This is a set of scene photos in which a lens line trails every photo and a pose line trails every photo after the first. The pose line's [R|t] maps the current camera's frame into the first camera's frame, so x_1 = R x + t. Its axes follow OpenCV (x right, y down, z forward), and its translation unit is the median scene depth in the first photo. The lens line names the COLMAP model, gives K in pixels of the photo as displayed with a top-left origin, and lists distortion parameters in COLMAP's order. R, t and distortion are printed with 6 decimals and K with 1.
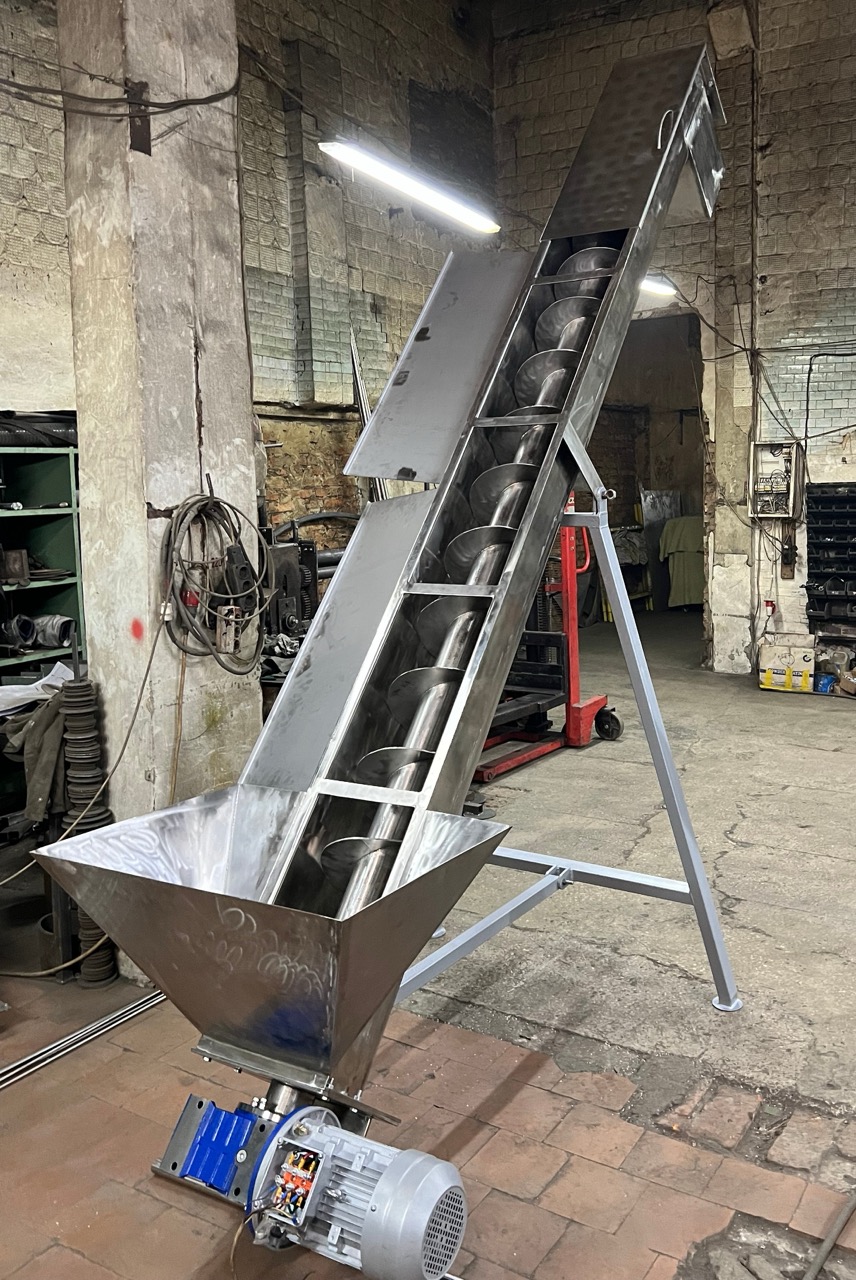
lens RADIAL K [[1077.4, 0, 529.0], [0, 1077.4, 573.3], [0, 0, 1]] dist [0.055115, -0.076701]
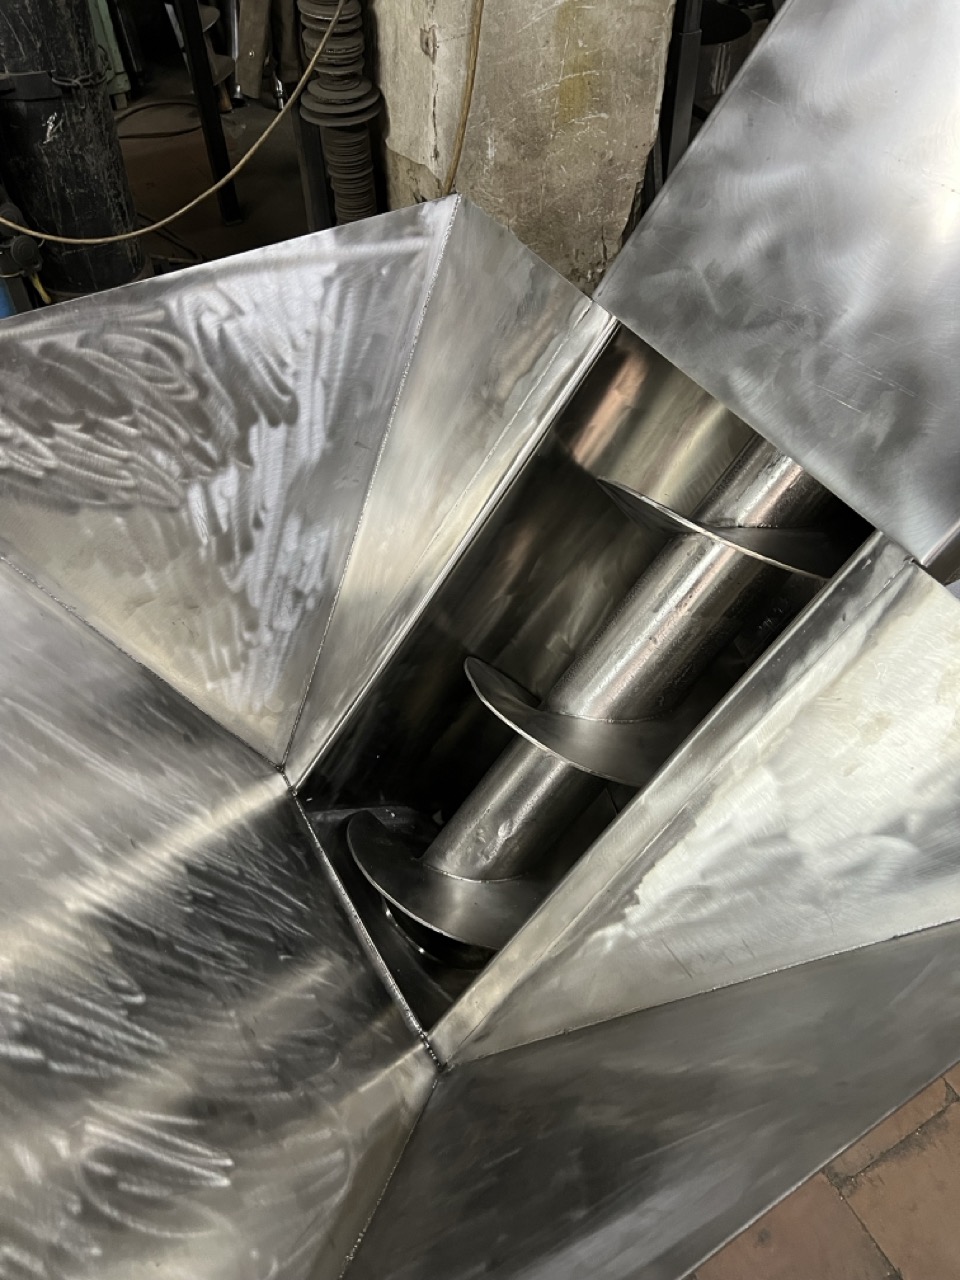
lens RADIAL K [[968.8, 0, 474.0], [0, 968.8, 656.7], [0, 0, 1]] dist [0.050867, -0.060011]
pose [[0.862550, 0.400106, -0.309714, -0.071701], [-0.046161, 0.671791, 0.739301, 0.038727], [0.503862, -0.623387, 0.597923, 0.527635]]
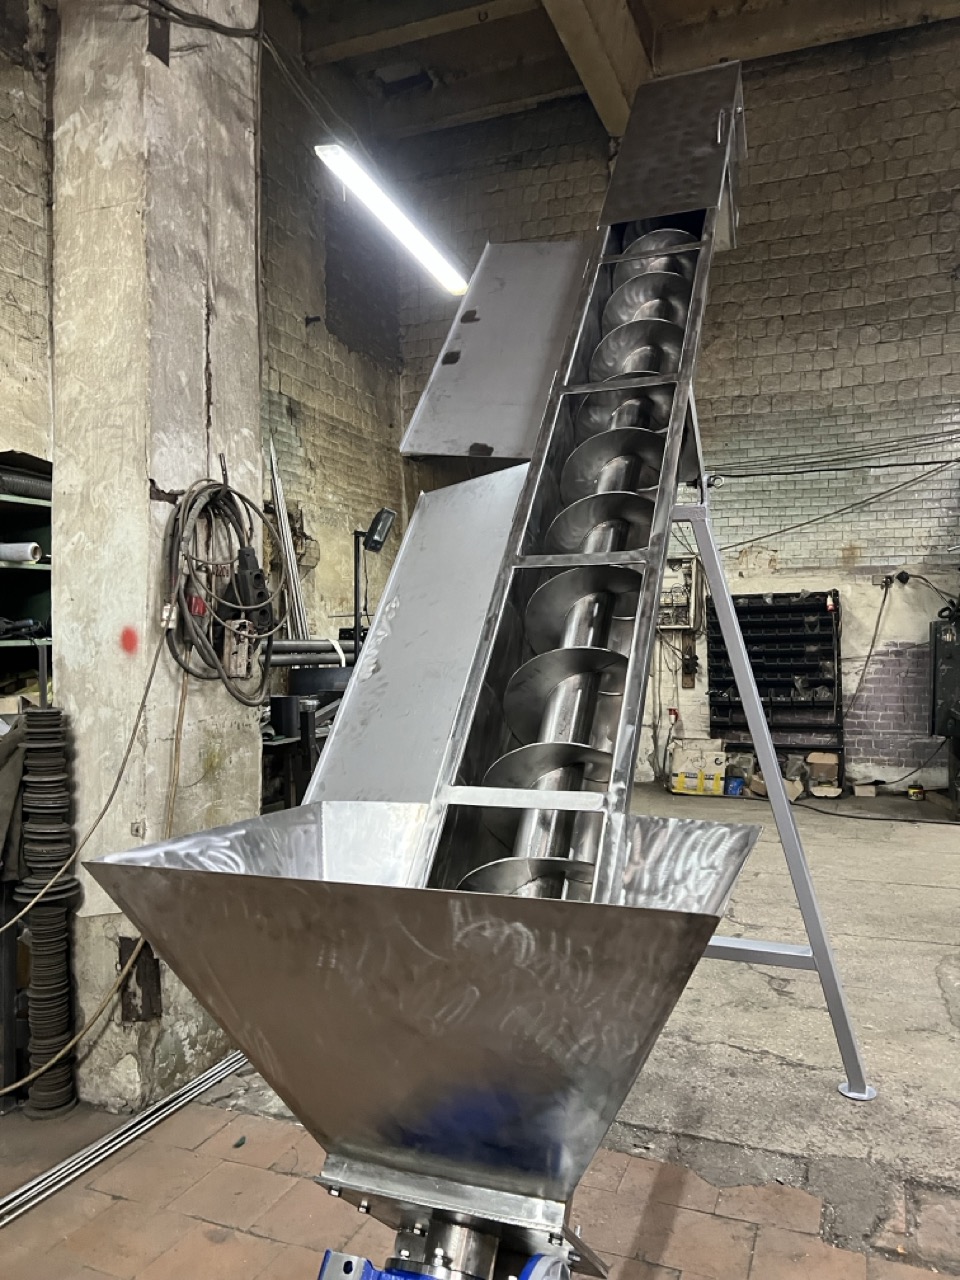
lens RADIAL K [[968.8, 0, 492.2], [0, 968.8, 643.9], [0, 0, 1]] dist [0.050867, -0.060011]
pose [[0.989509, 0.011089, 0.144047, -0.187961], [0.002389, 0.995658, -0.093054, 0.112553], [-0.144454, 0.092422, 0.985186, 0.244935]]
